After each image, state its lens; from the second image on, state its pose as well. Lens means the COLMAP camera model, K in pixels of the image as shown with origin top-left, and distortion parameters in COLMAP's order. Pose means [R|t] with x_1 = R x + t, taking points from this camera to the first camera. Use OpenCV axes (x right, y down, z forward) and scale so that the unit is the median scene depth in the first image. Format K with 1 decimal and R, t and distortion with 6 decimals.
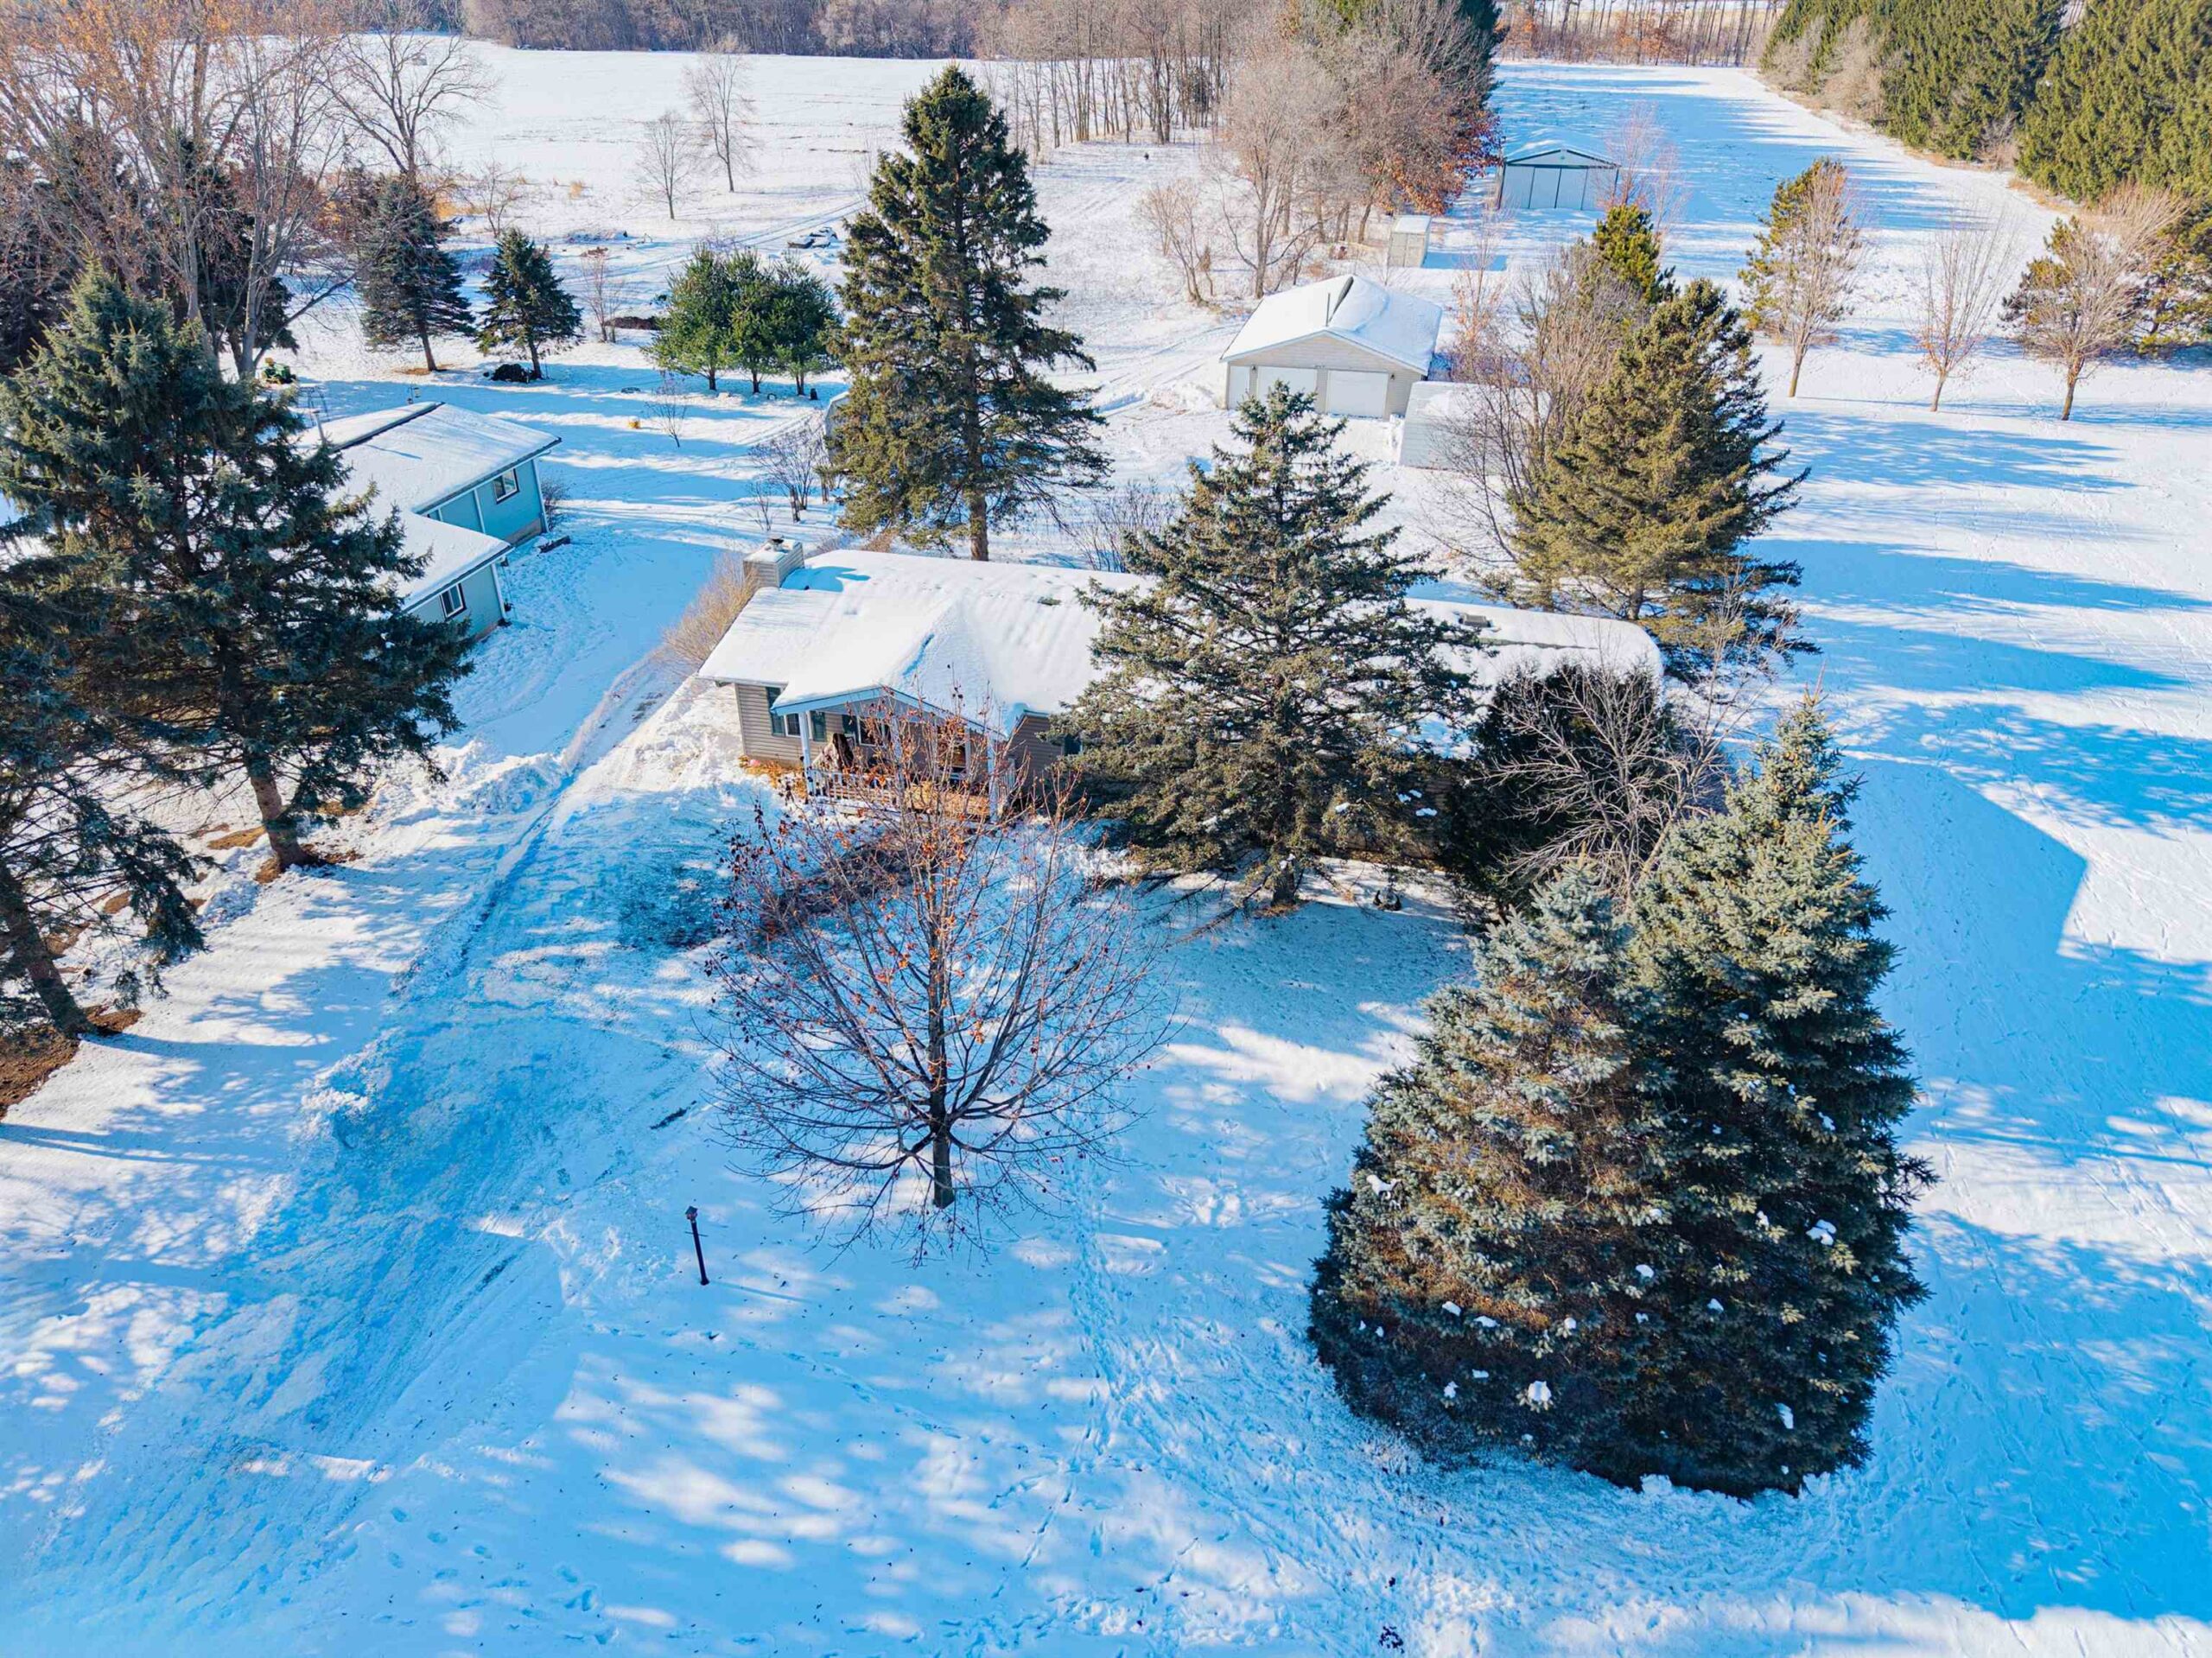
lens RADIAL K [[1475.8, 0, 1106.0], [0, 1475.8, 829.0], [0, 0, 1]] dist [0.023550, -0.018377]
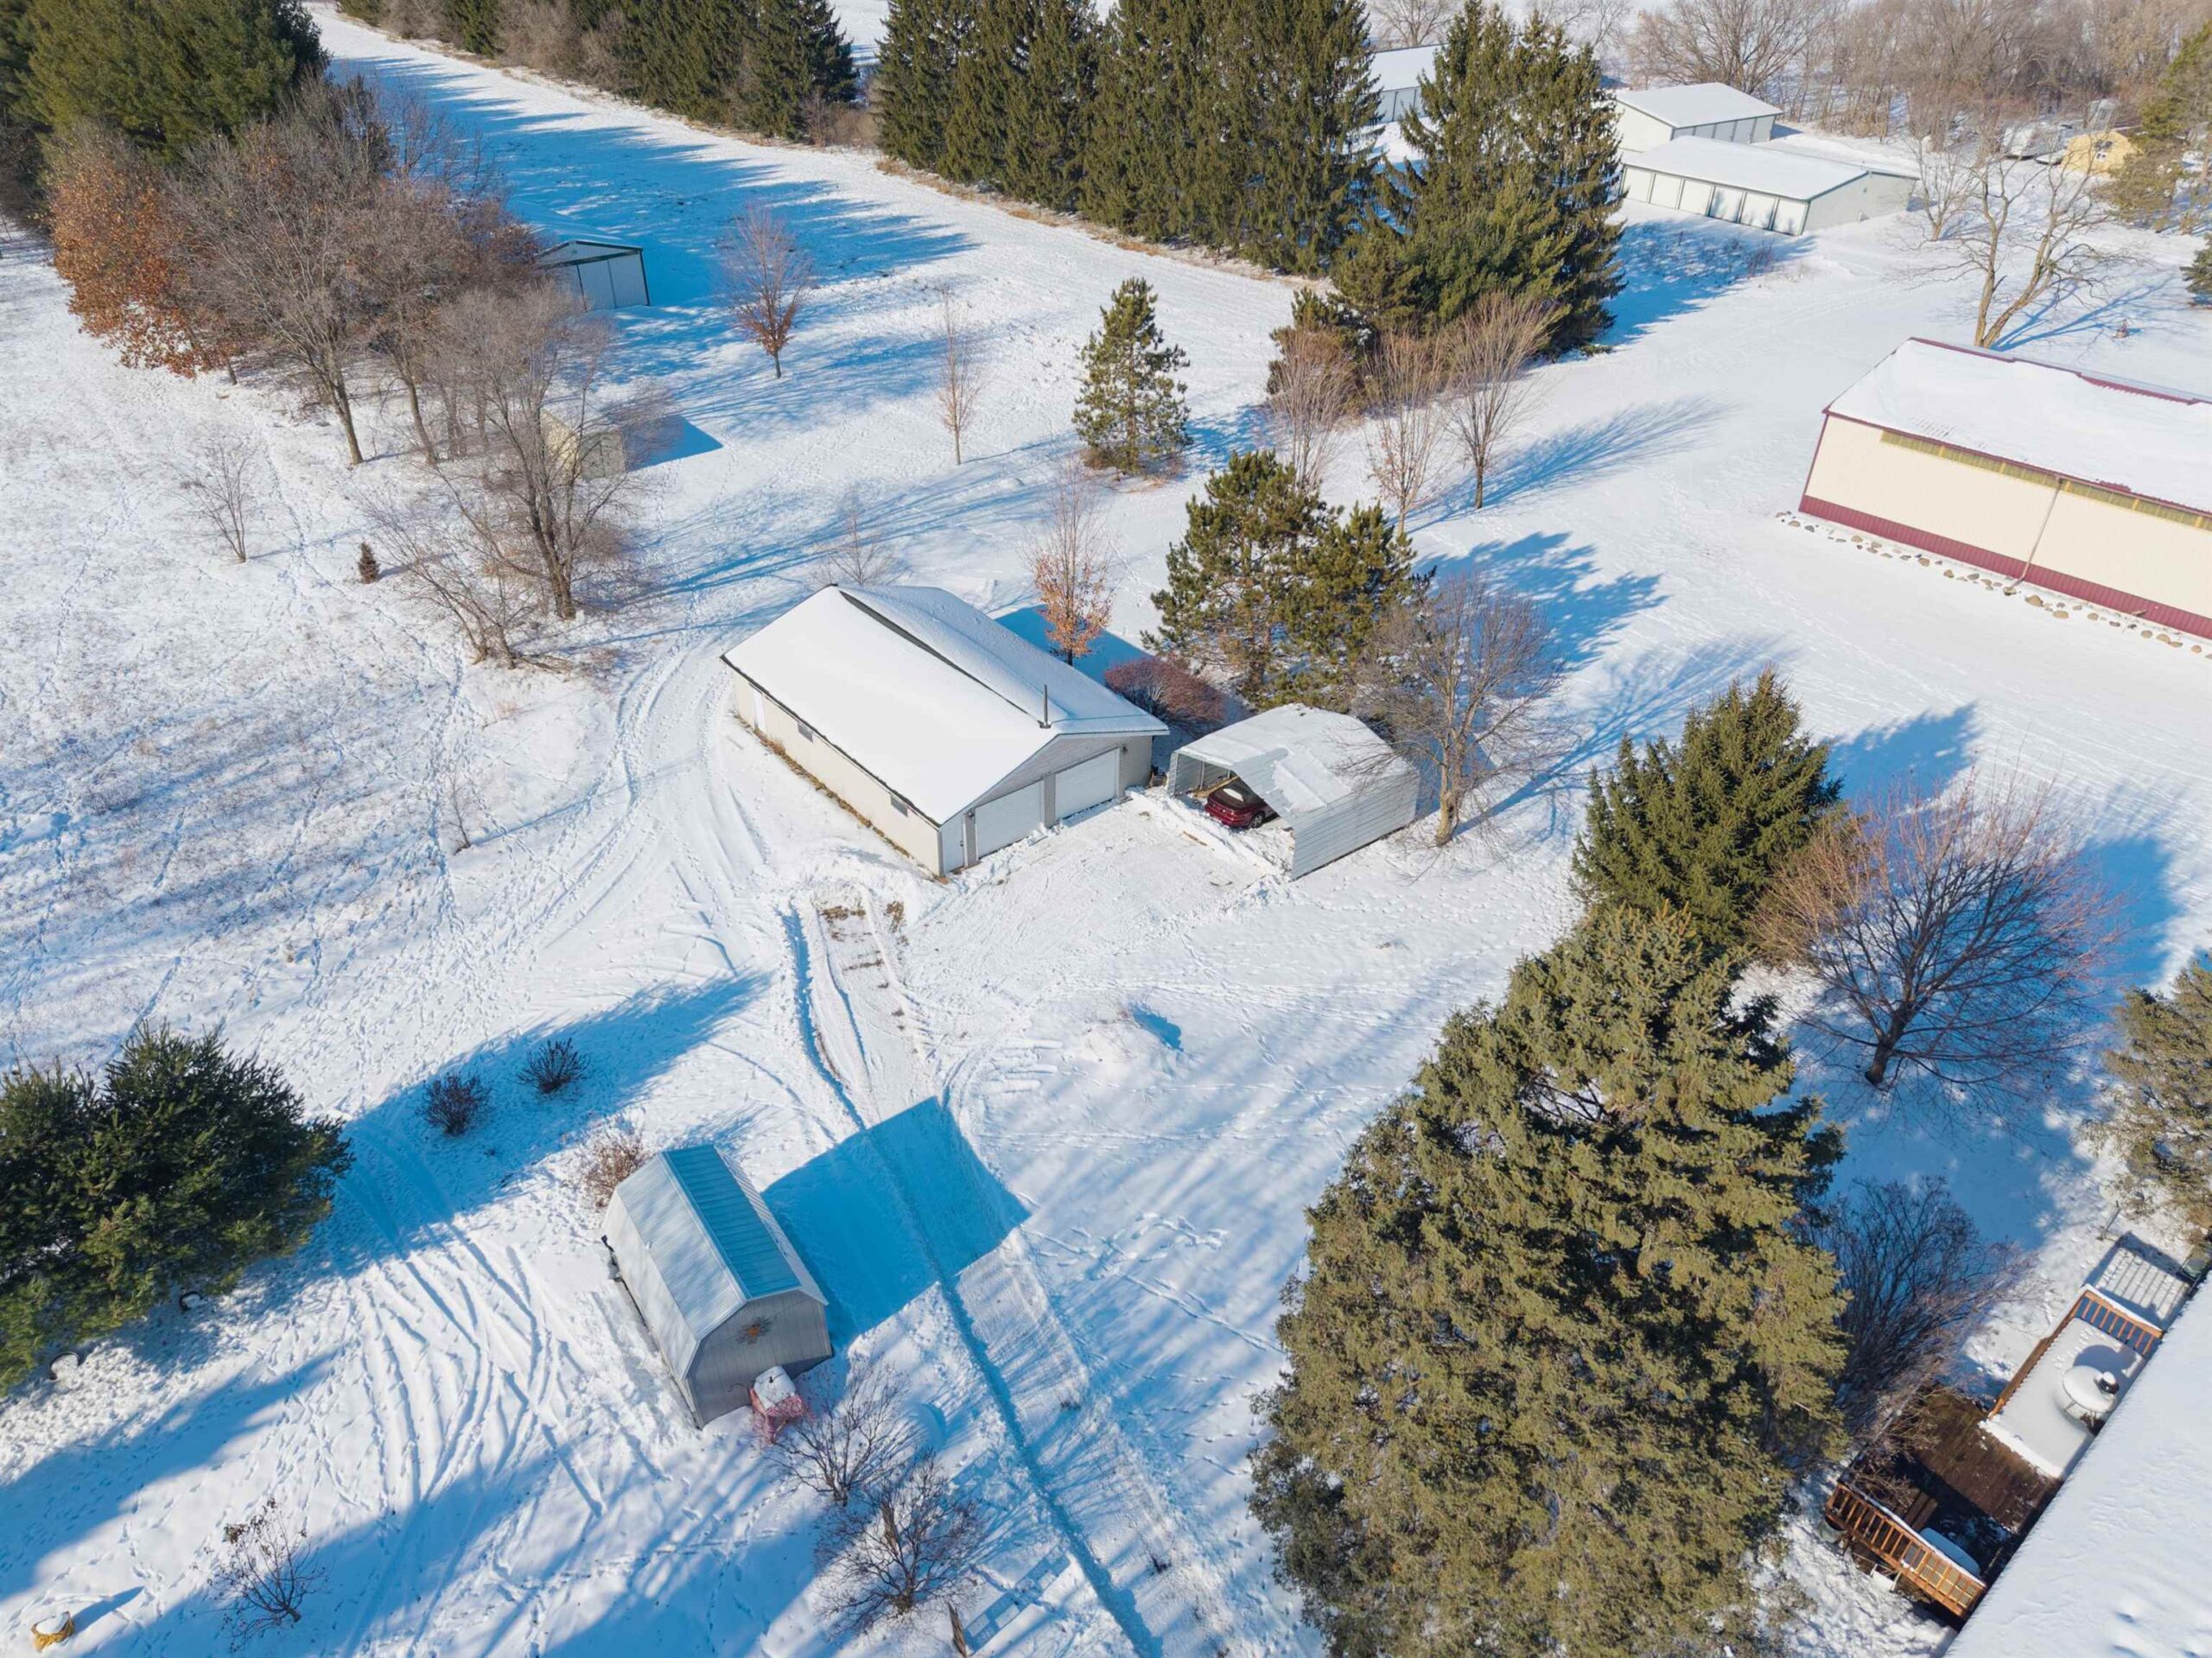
lens RADIAL K [[1475.8, 0, 1106.0], [0, 1475.8, 829.0], [0, 0, 1]] dist [0.023550, -0.018377]
pose [[0.610705, -0.443305, 0.656140, -0.579968], [0.395133, 0.888678, 0.232641, -0.835063], [-0.686228, 0.117187, 0.717885, 0.927184]]
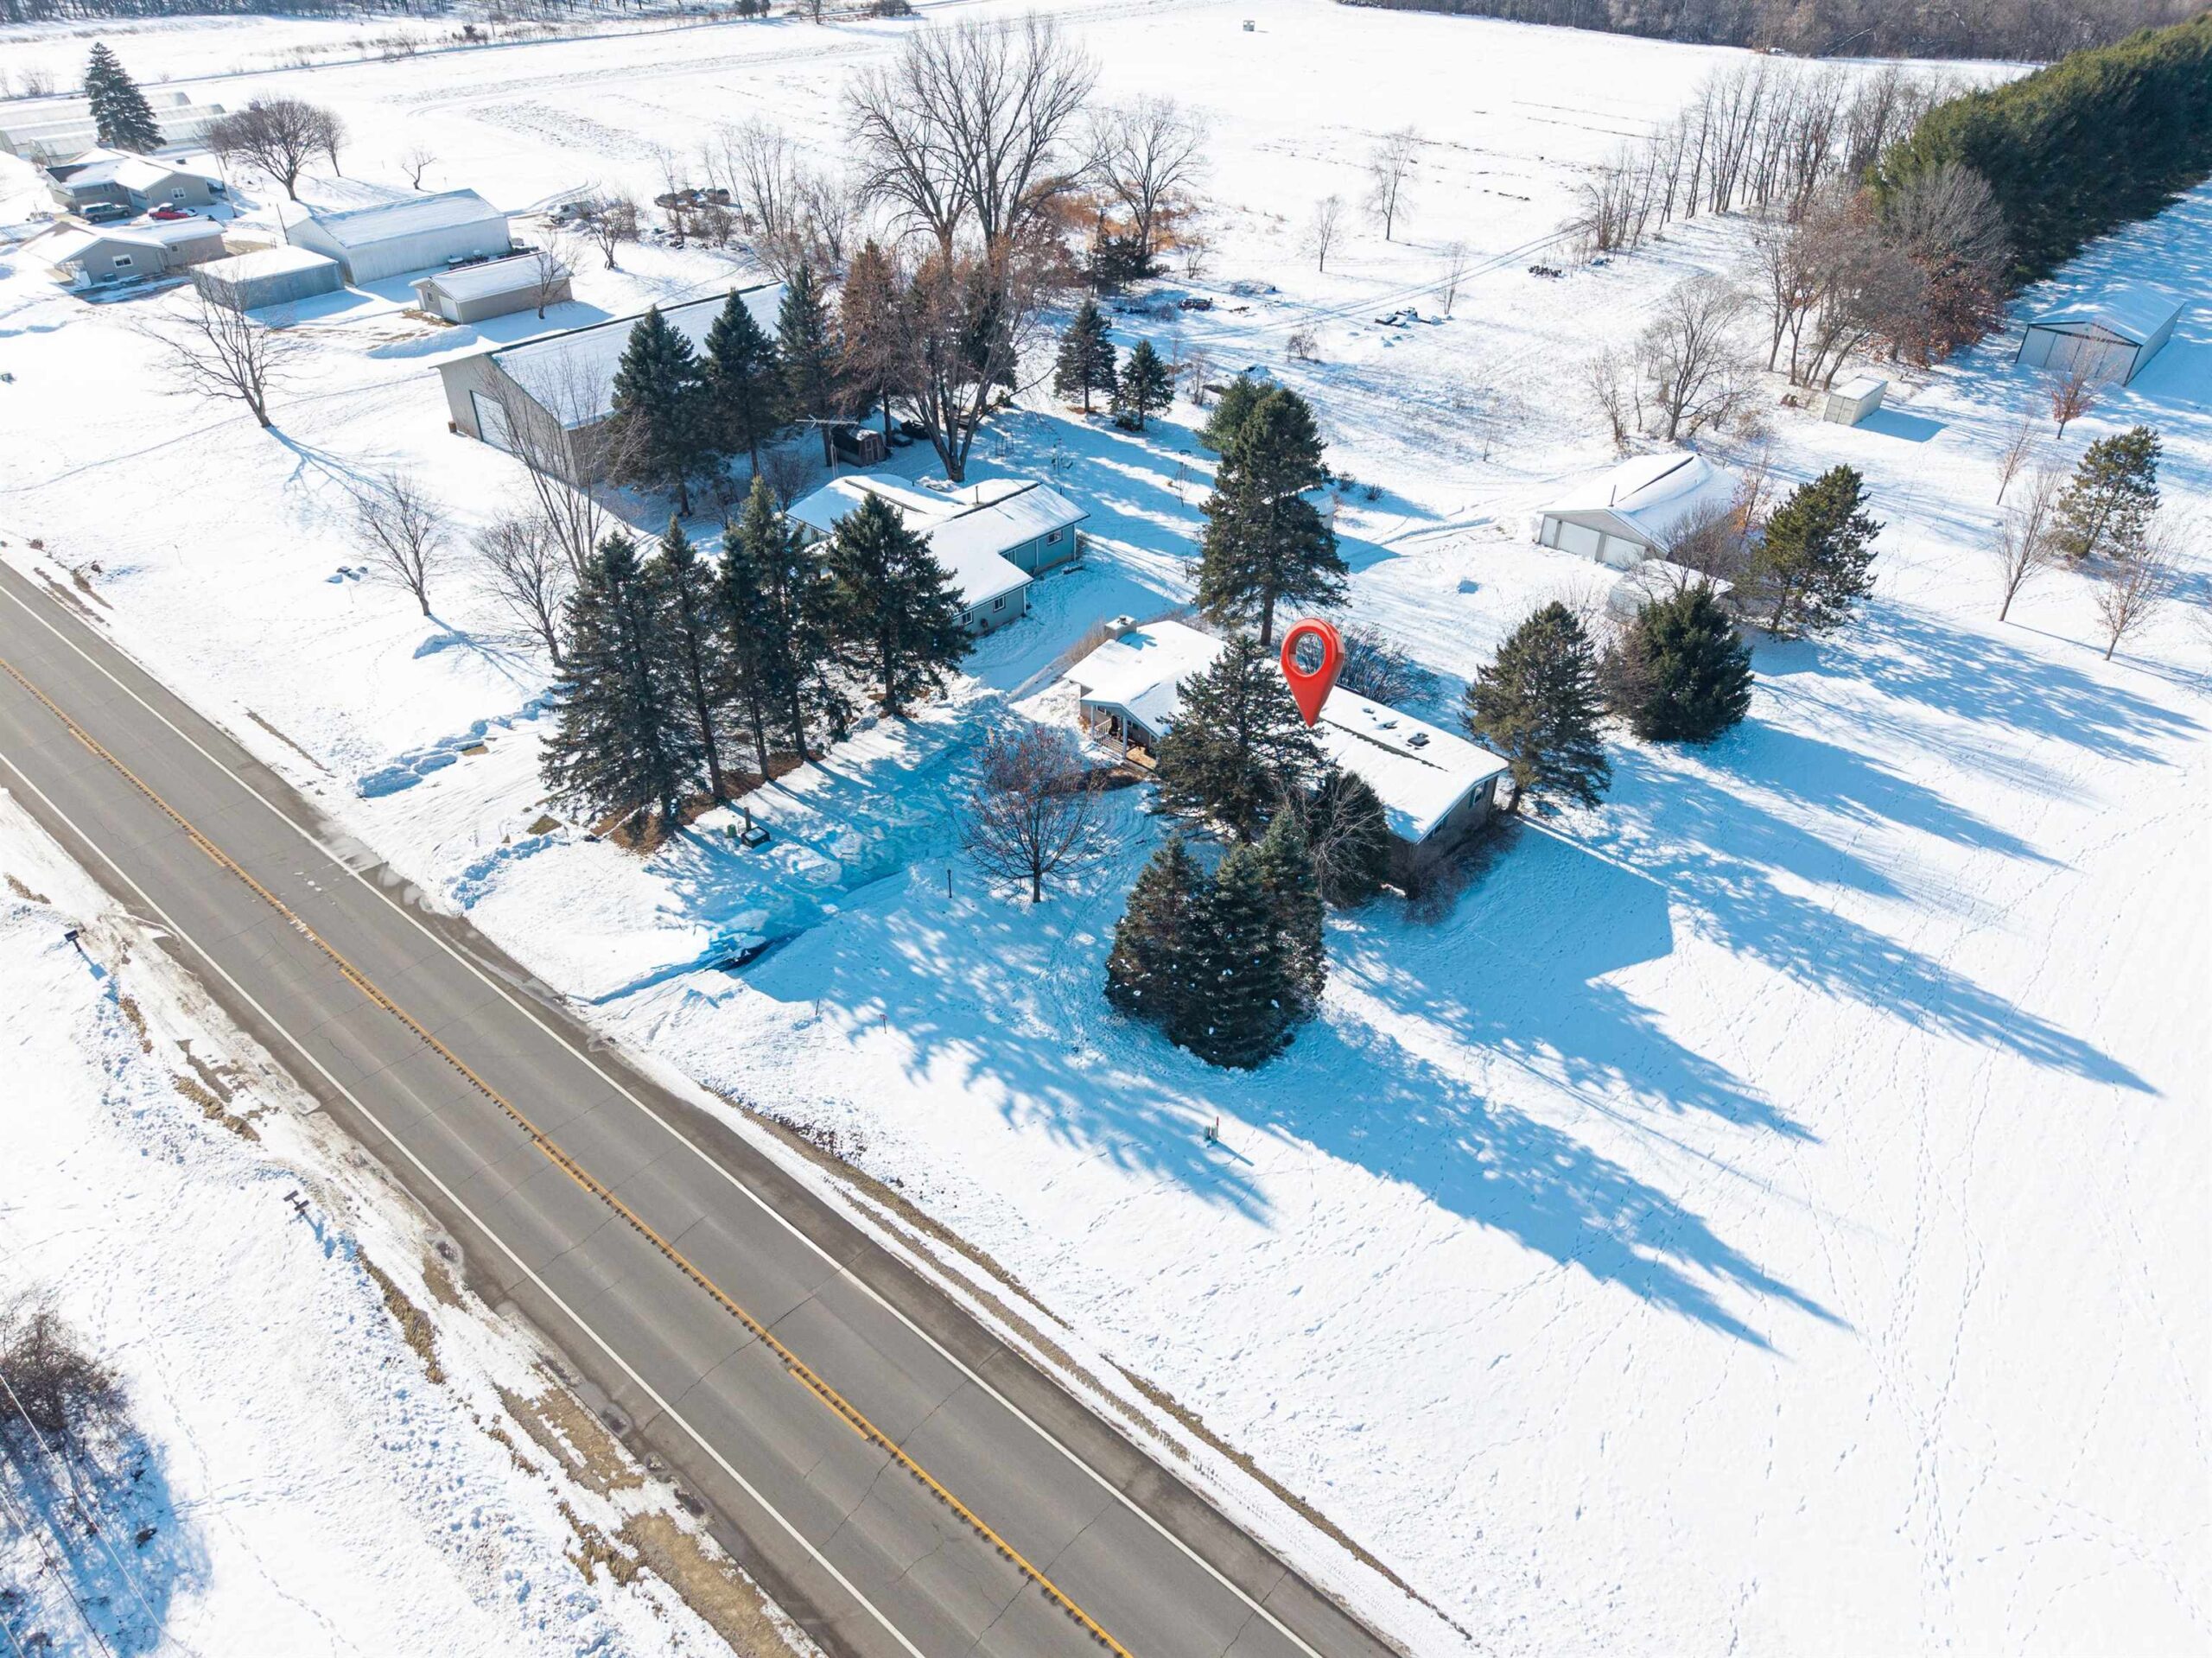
lens RADIAL K [[1475.8, 0, 1106.0], [0, 1475.8, 829.0], [0, 0, 1]] dist [0.023550, -0.018377]
pose [[0.869289, 0.286687, -0.402674, 0.748725], [-0.255393, 0.957964, 0.130689, -0.191761], [0.423214, -0.010767, 0.905966, -0.994706]]
